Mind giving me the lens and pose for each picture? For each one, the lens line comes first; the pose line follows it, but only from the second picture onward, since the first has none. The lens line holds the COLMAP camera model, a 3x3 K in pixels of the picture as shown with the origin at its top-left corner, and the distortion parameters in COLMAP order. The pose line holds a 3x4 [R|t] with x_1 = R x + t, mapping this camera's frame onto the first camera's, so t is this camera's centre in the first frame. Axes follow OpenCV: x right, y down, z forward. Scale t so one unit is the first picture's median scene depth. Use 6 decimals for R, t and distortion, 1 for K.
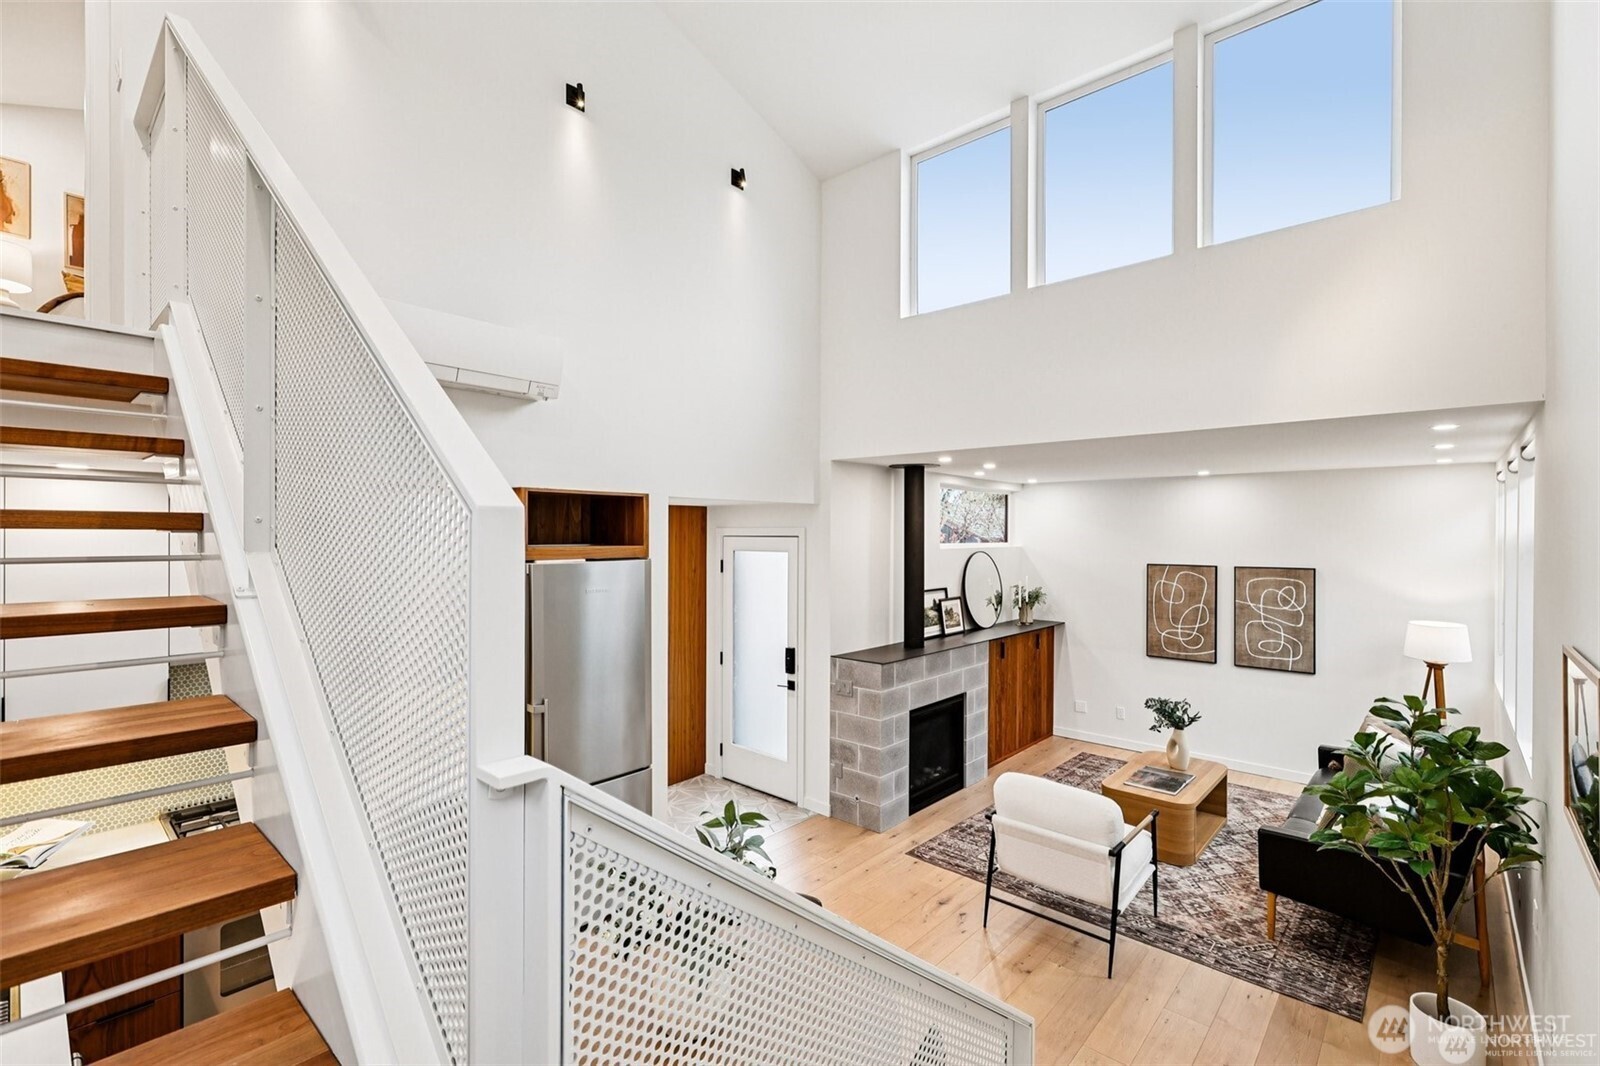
lens RADIAL K [[712.3, 0, 806.5], [0, 712.3, 529.5], [0, 0, 1]] dist [0.002727, 0.000969]
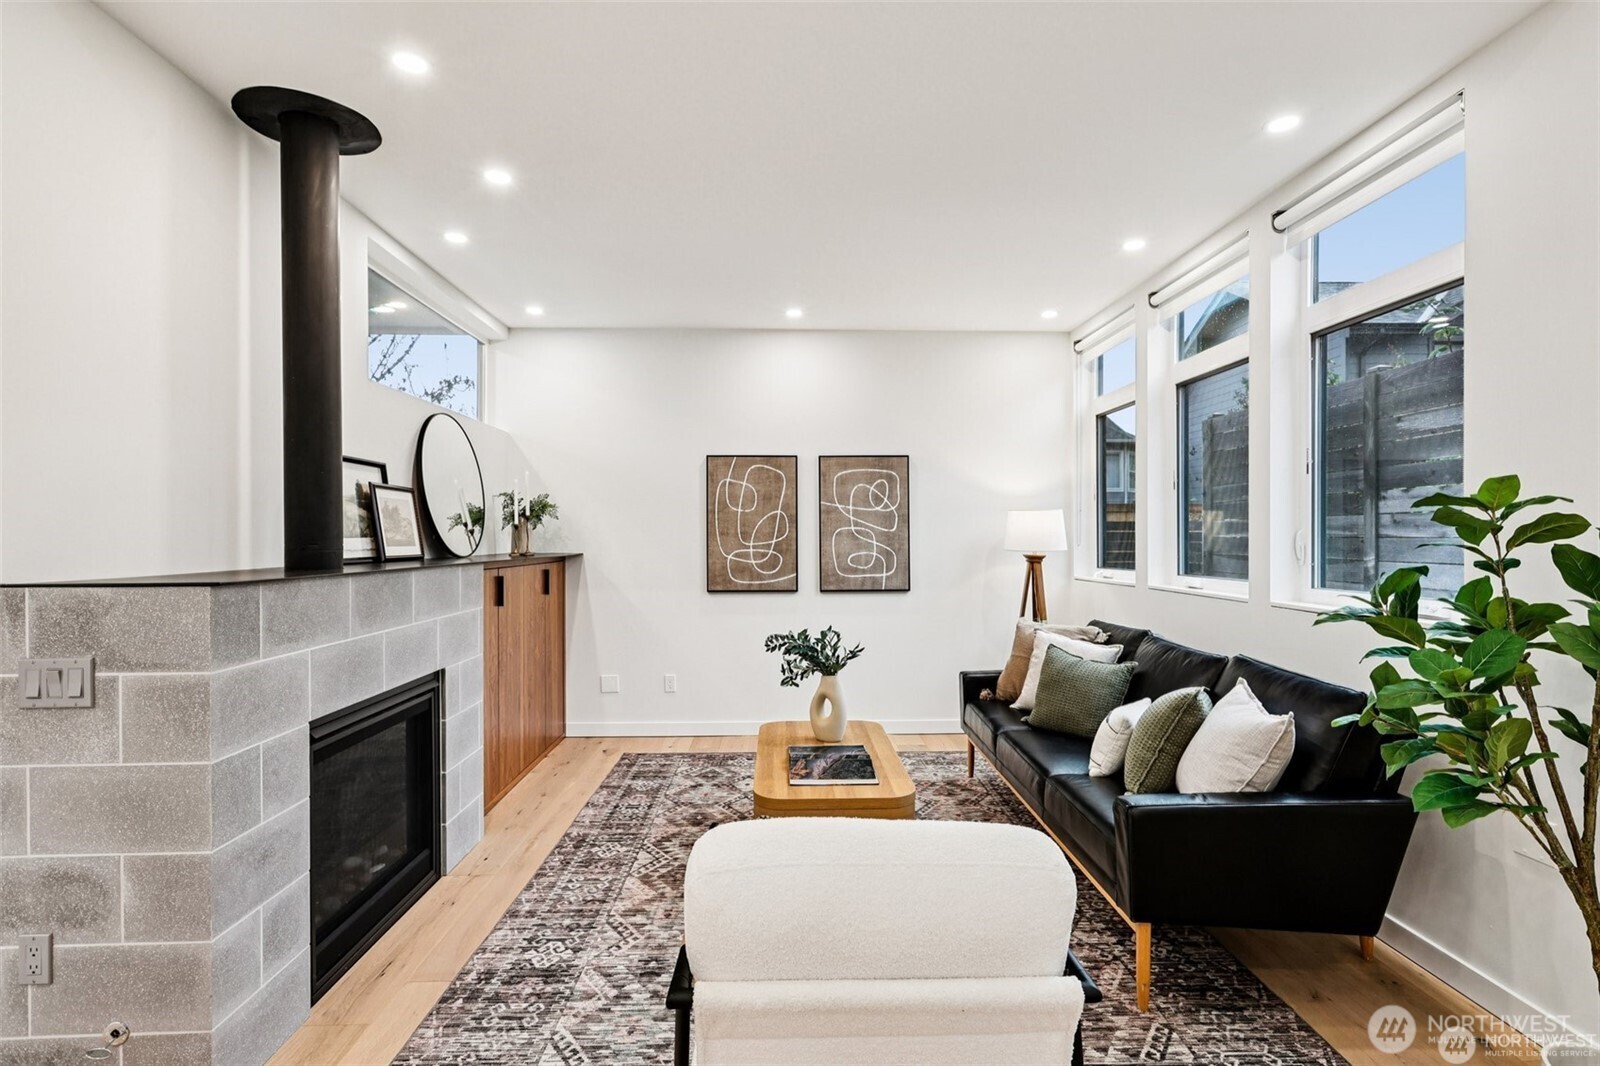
lens RADIAL K [[751.2, 0, 786.6], [0, 751.2, 546.2], [0, 0, 1]] dist [0.000885, 0.000514]
pose [[0.728915, -0.010781, 0.684520, 0.060795], [0.000831, 0.999889, 0.014863, 0.161209], [-0.684604, -0.010265, 0.728843, 0.562451]]
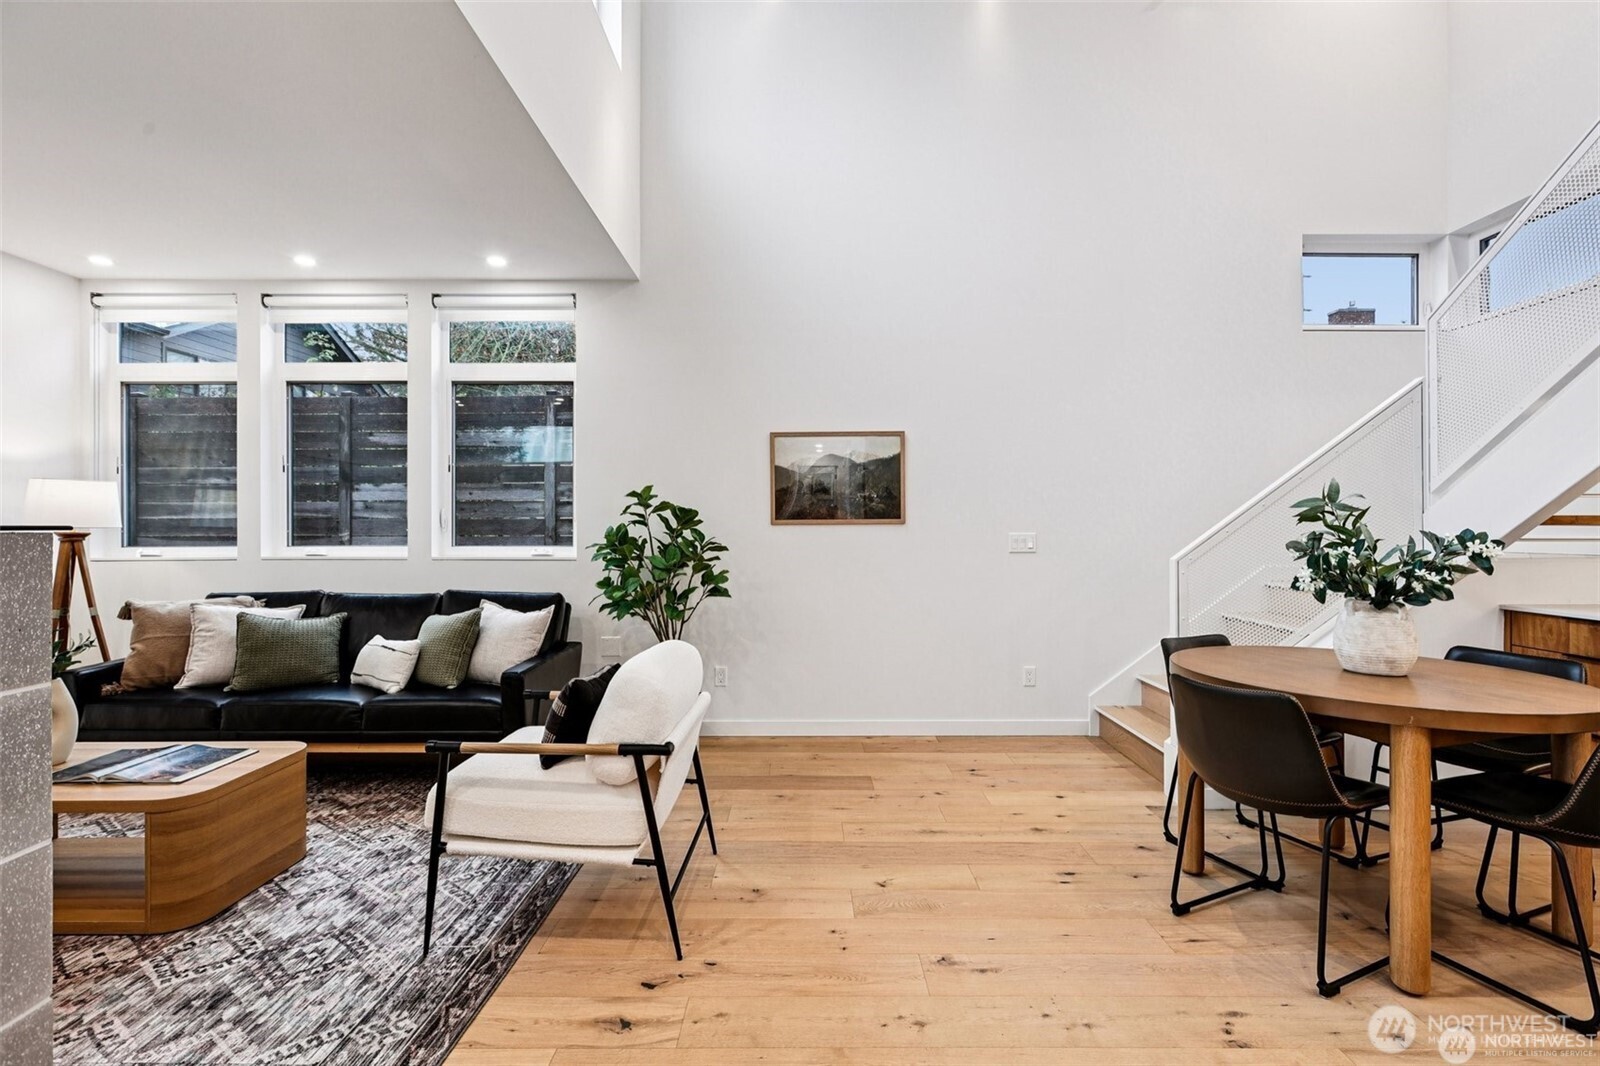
lens RADIAL K [[712.3, 0, 806.5], [0, 712.3, 529.5], [0, 0, 1]] dist [0.002727, 0.000969]
pose [[-0.664316, -0.000717, 0.747451, -0.156717], [-0.003372, 0.999992, -0.002037, 0.182105], [-0.747444, -0.003873, -0.664314, 0.947815]]
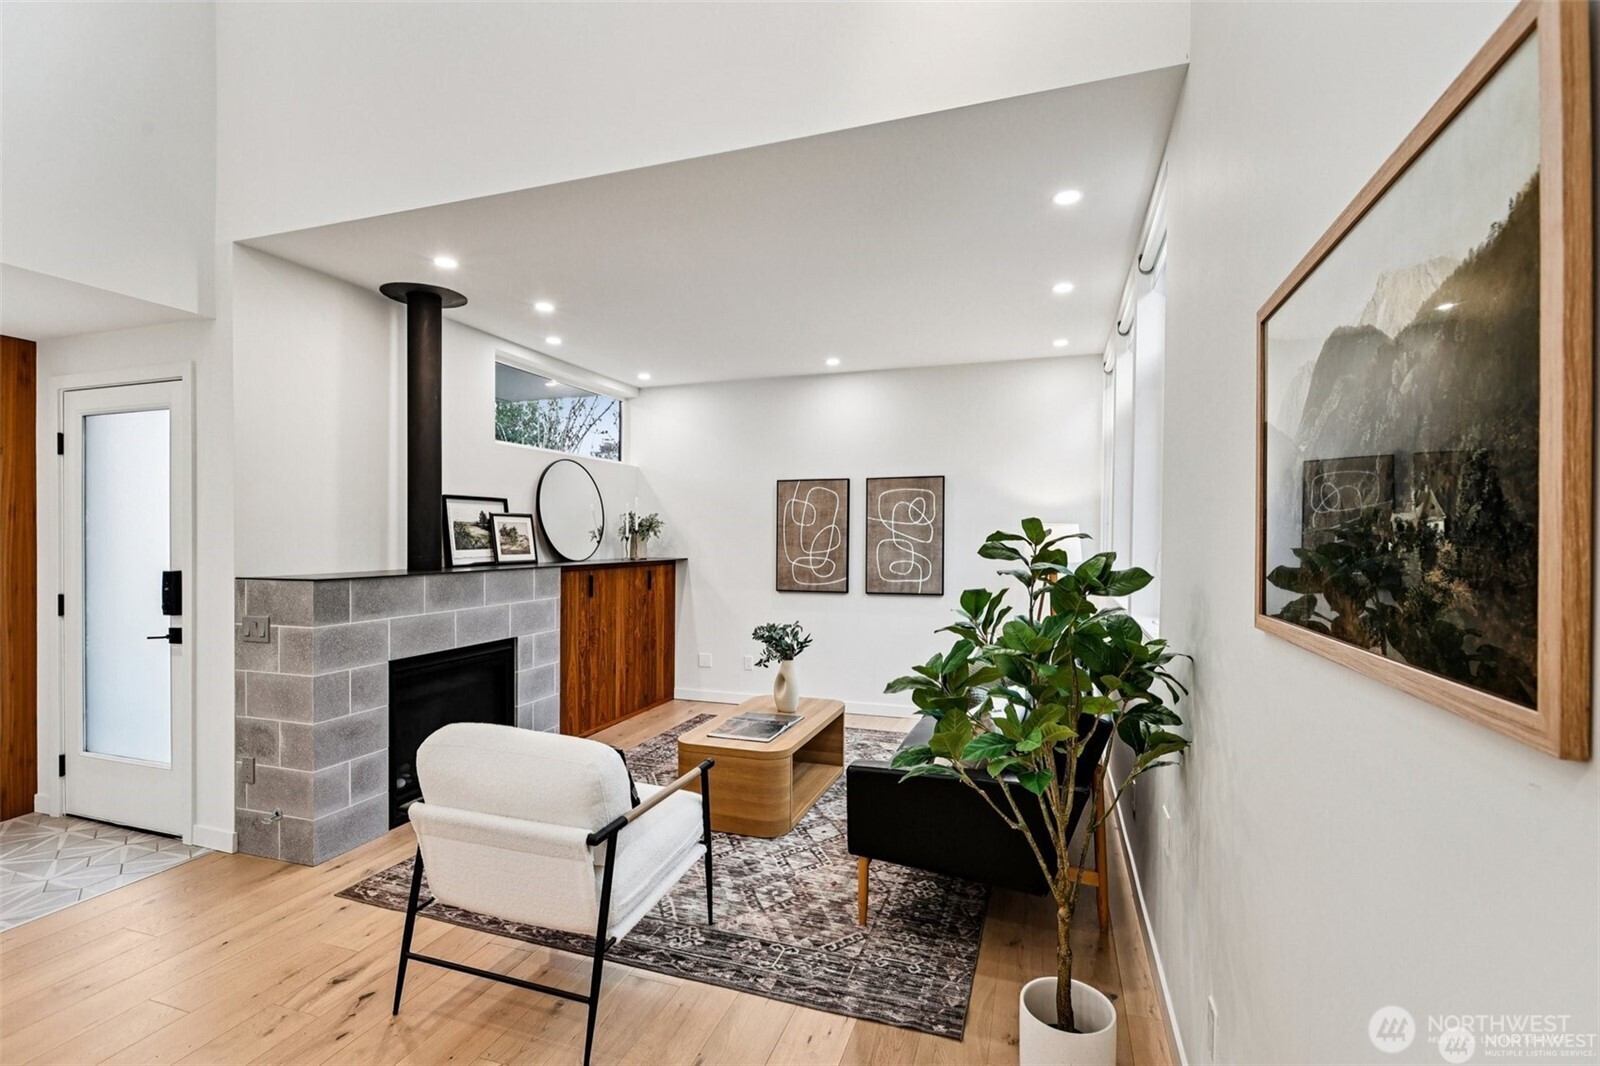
lens RADIAL K [[712.2, 0, 808.9], [0, 712.2, 548.0], [0, 0, 1]] dist [-0.000316, 0.000659]
pose [[0.920603, -0.006066, 0.390453, 0.244857], [-0.001666, 0.999809, 0.019462, 0.144707], [-0.390496, -0.018567, 0.920417, 0.288515]]
